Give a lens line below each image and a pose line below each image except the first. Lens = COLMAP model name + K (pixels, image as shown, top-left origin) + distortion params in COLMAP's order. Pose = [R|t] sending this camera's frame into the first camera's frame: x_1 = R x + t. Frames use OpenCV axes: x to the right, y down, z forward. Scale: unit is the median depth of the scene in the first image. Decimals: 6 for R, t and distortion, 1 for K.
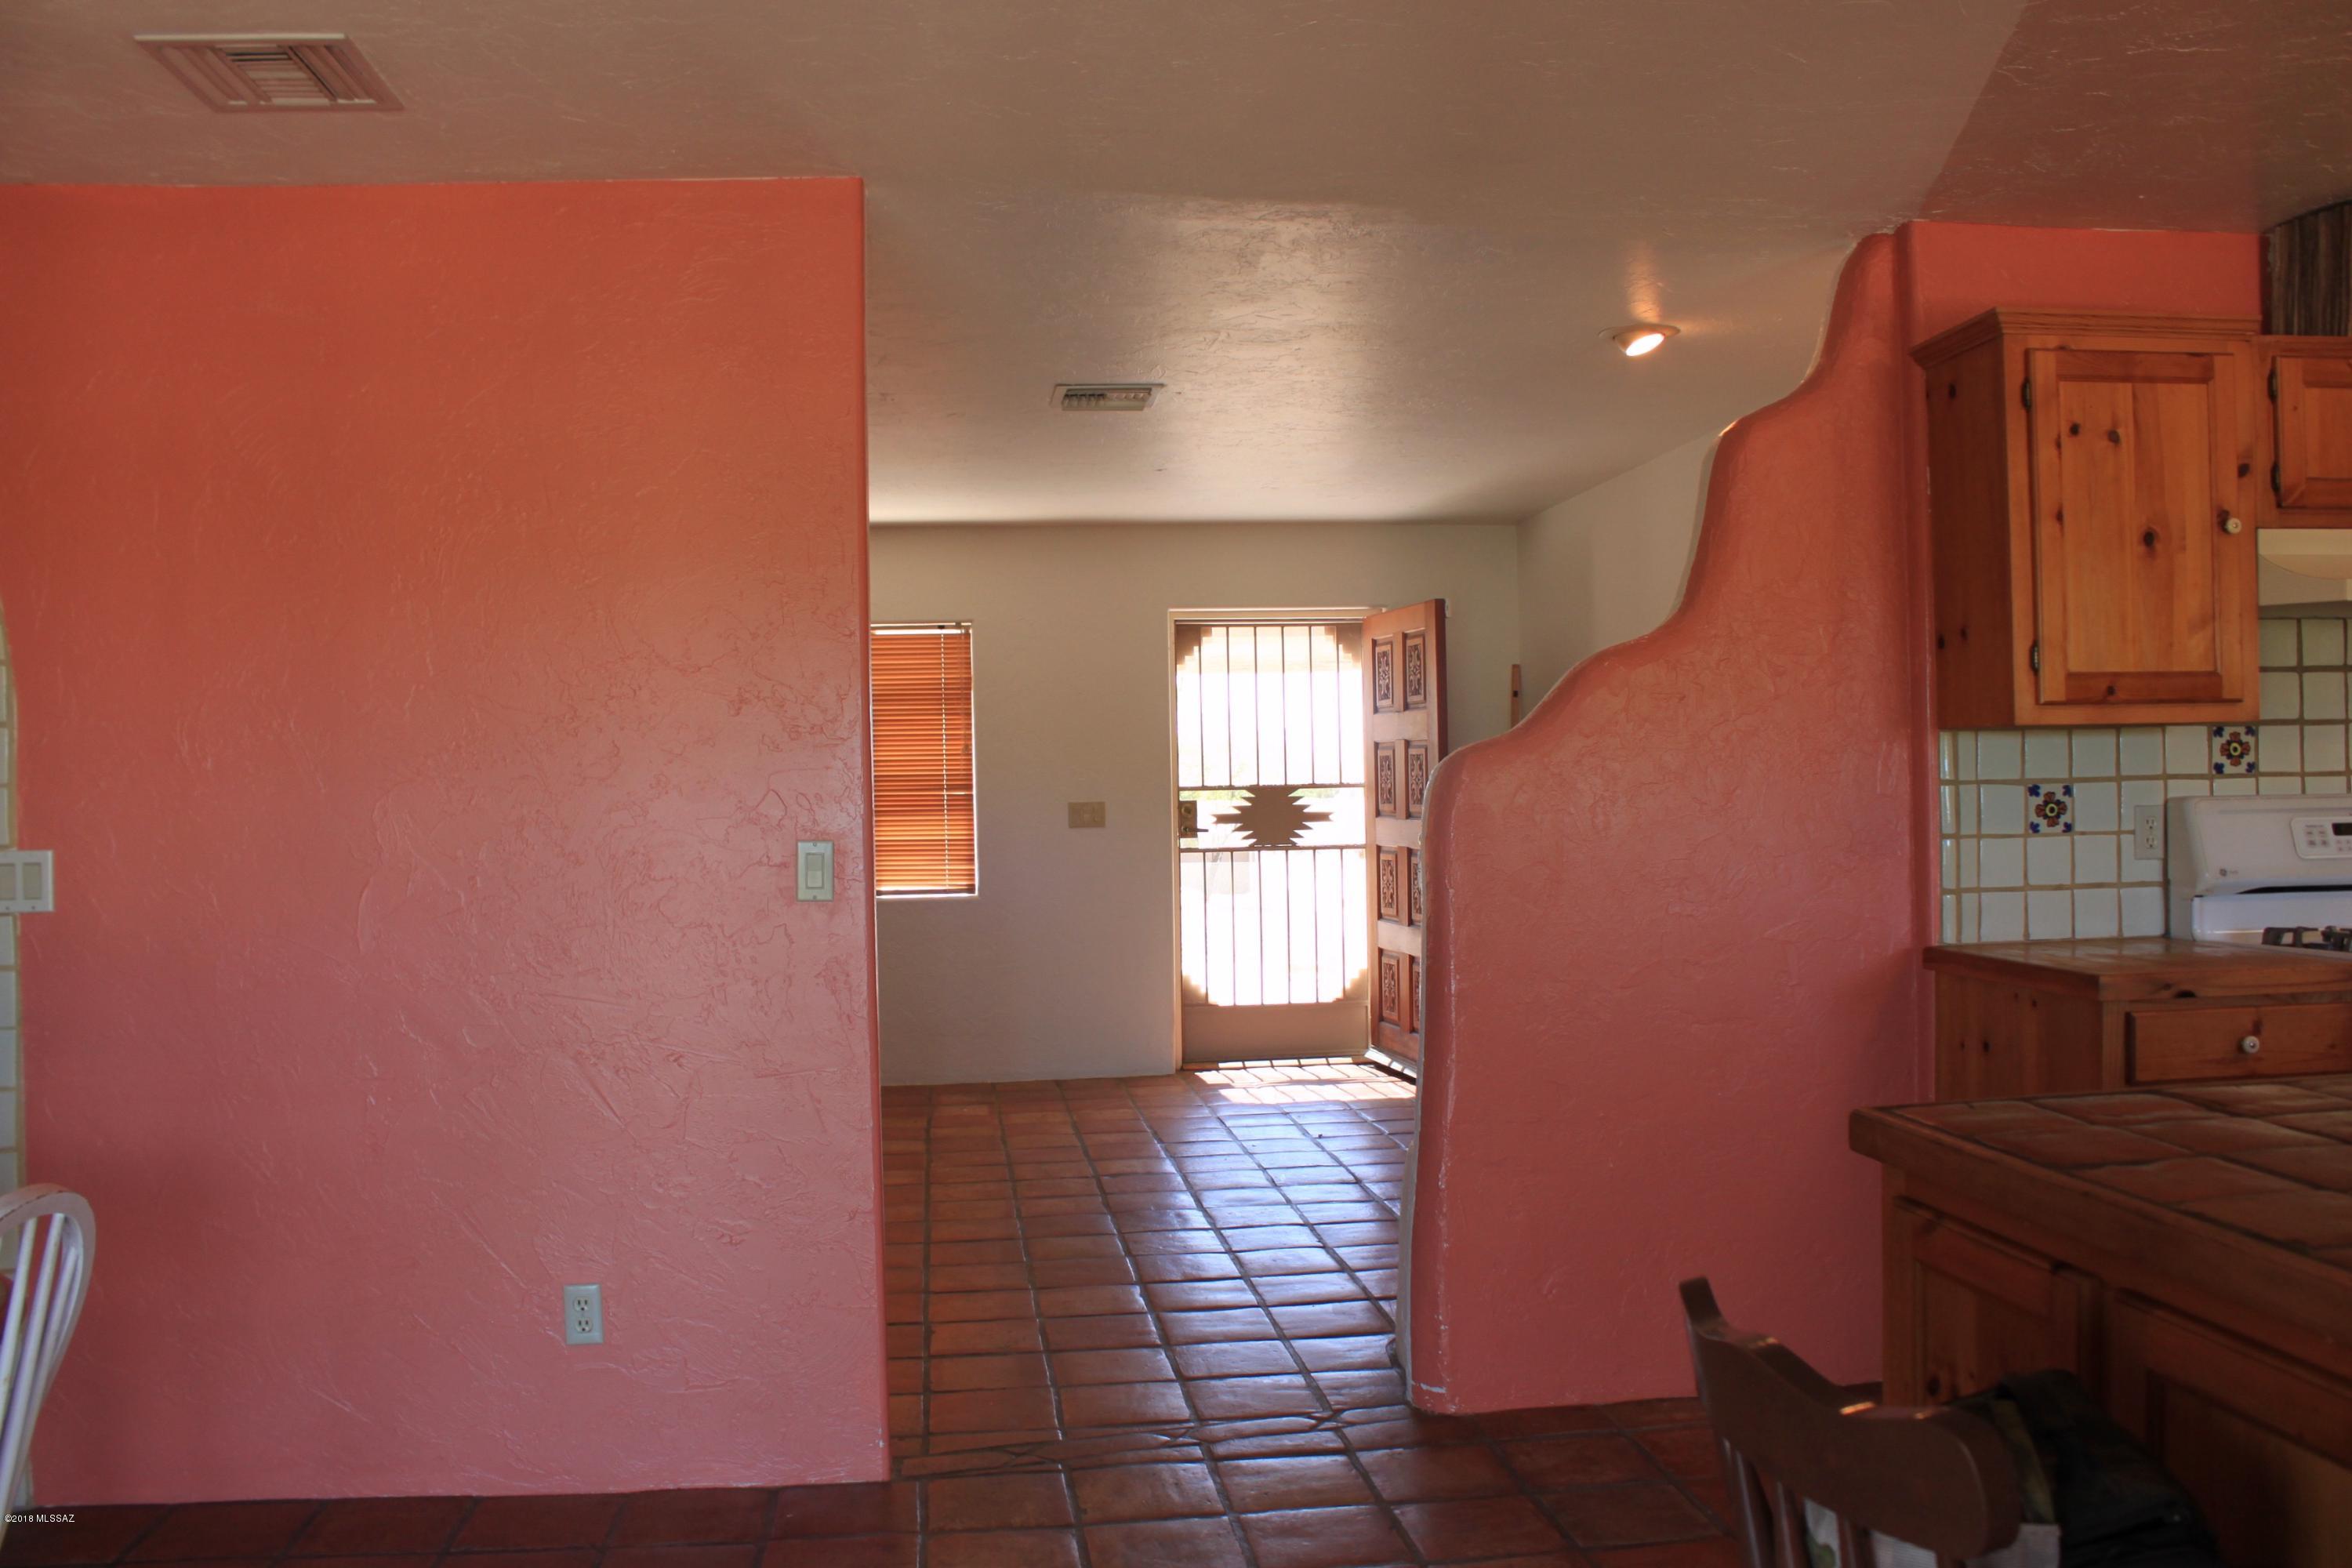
lens RADIAL K [[1904.8, 0, 1168.0], [0, 1904.8, 785.8], [0, 0, 1]] dist [-0.135740, 0.095631]
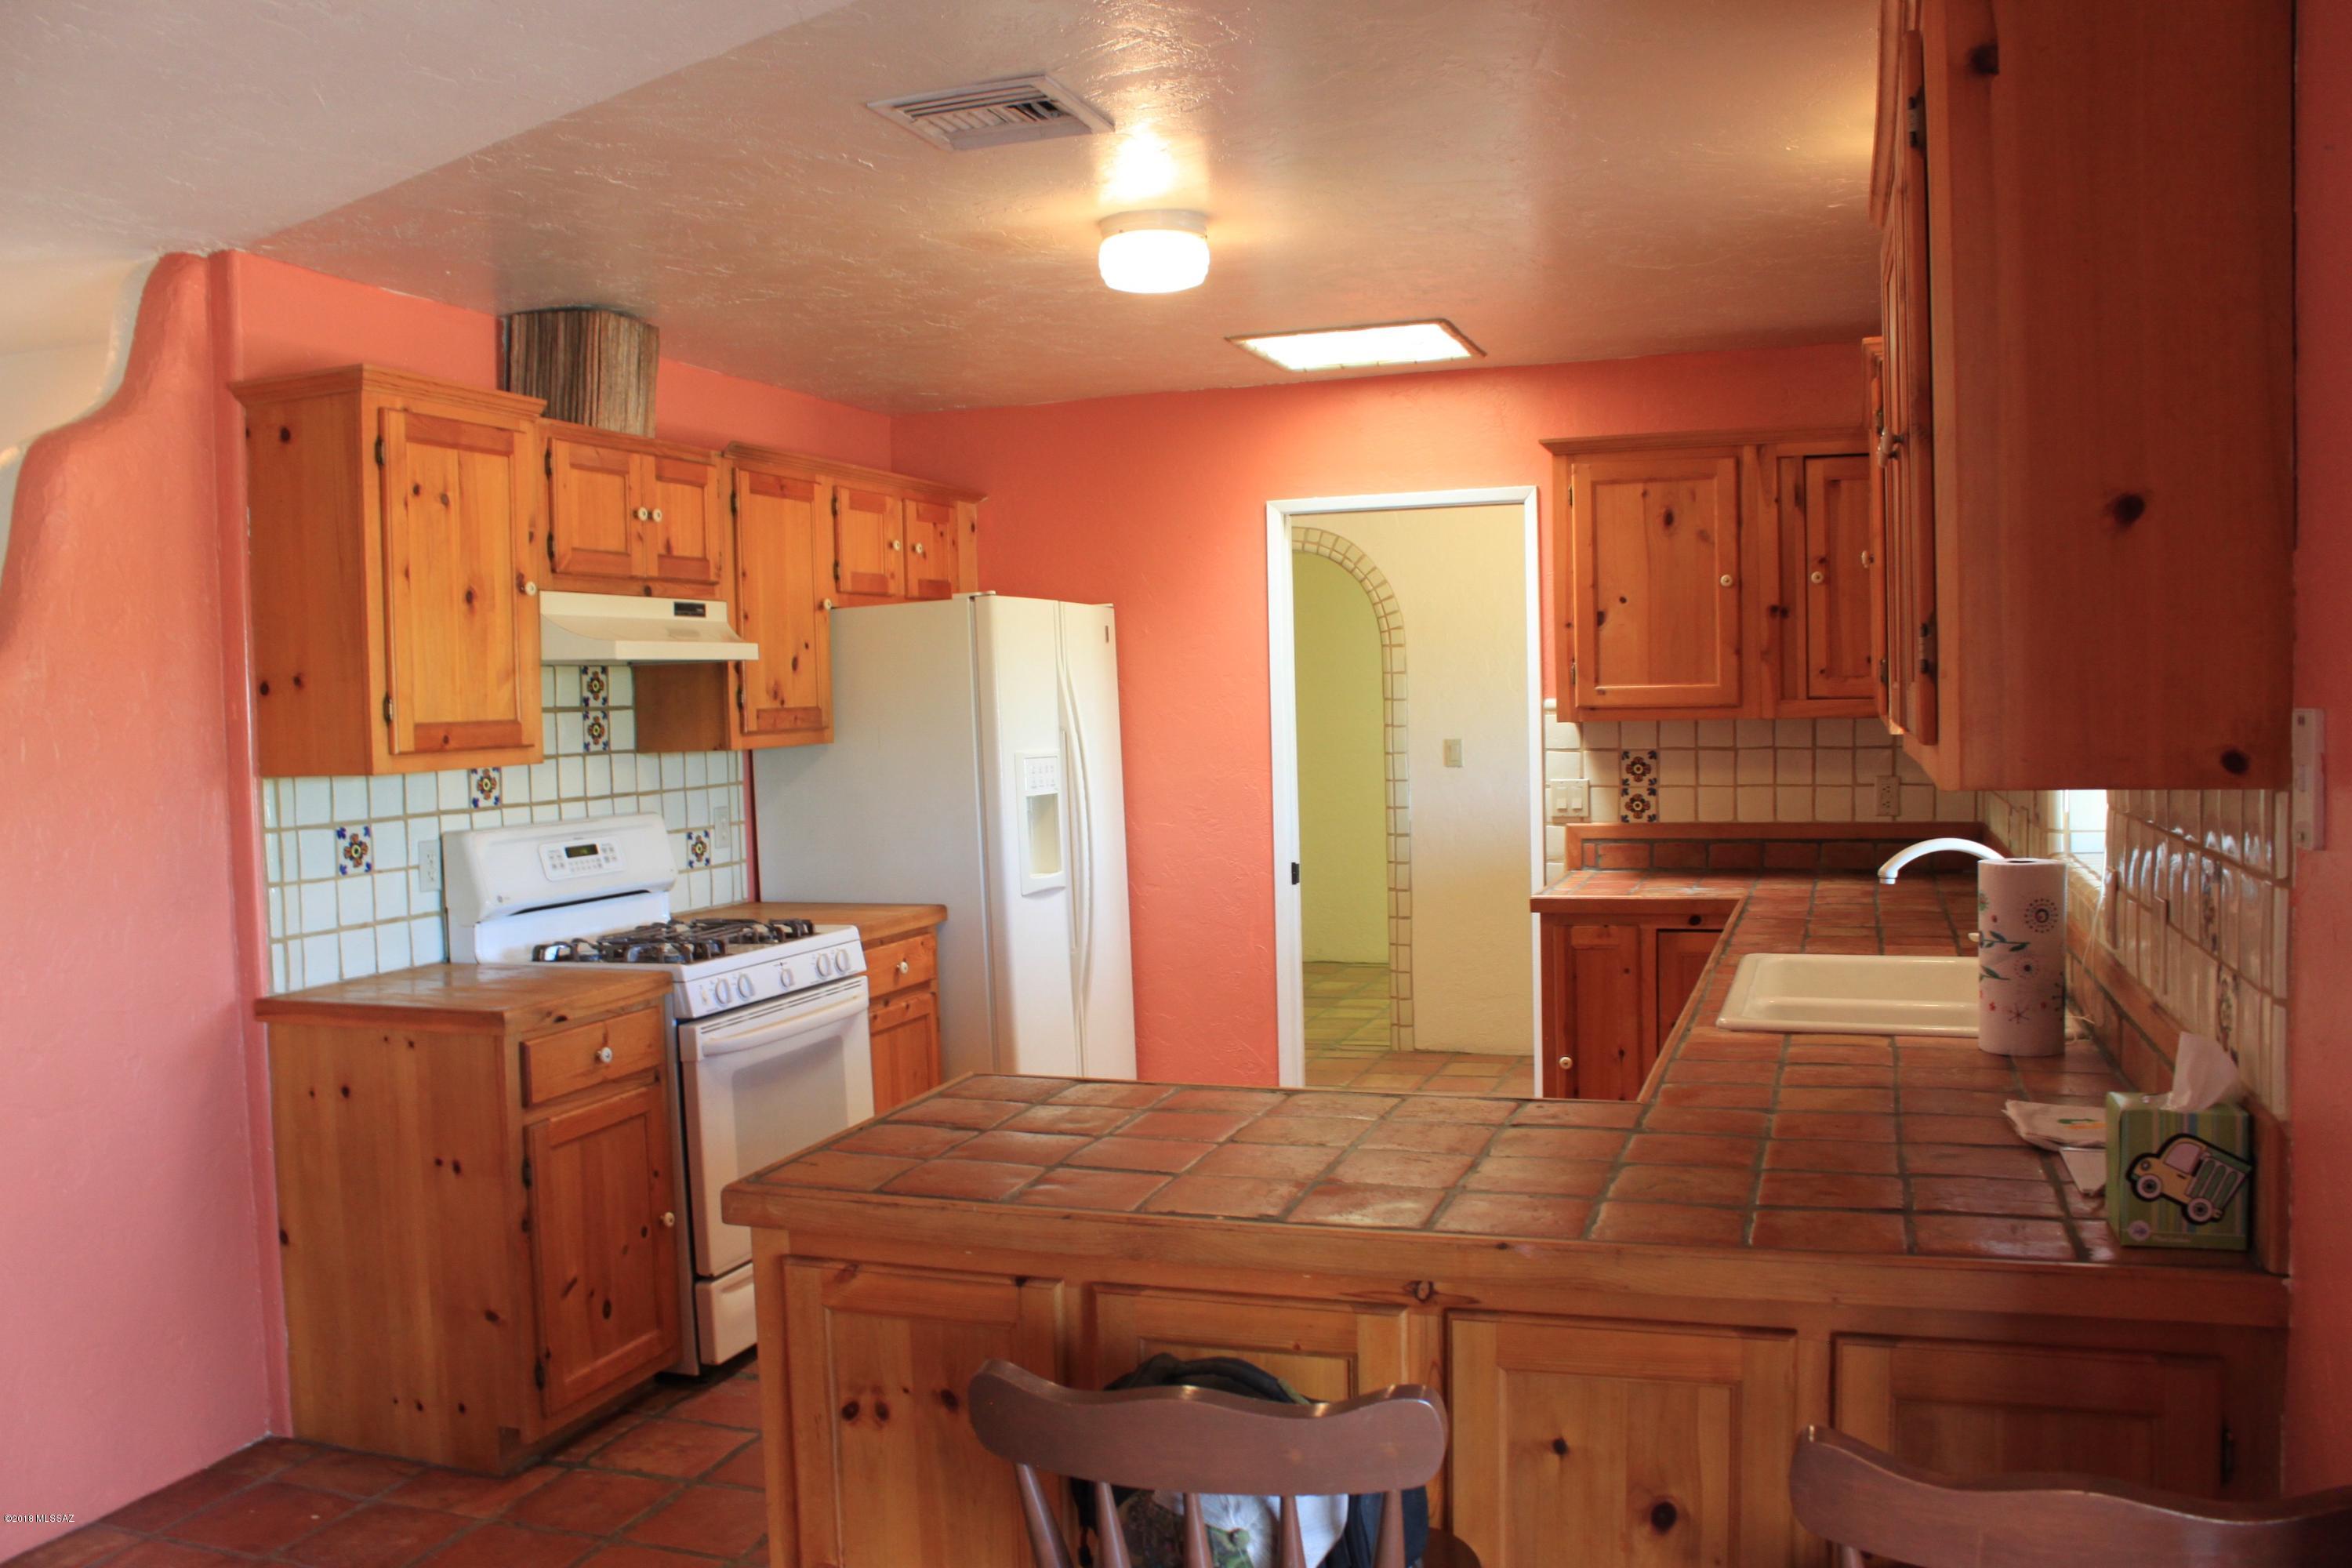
lens RADIAL K [[1904.8, 0, 1166.6], [0, 1904.8, 790.5], [0, 0, 1]] dist [-0.135740, 0.095631]
pose [[0.458534, -0.033275, 0.888054, -0.245491], [0.020558, 0.999429, 0.026834, -0.041369], [-0.888439, 0.005952, 0.458956, 0.137406]]
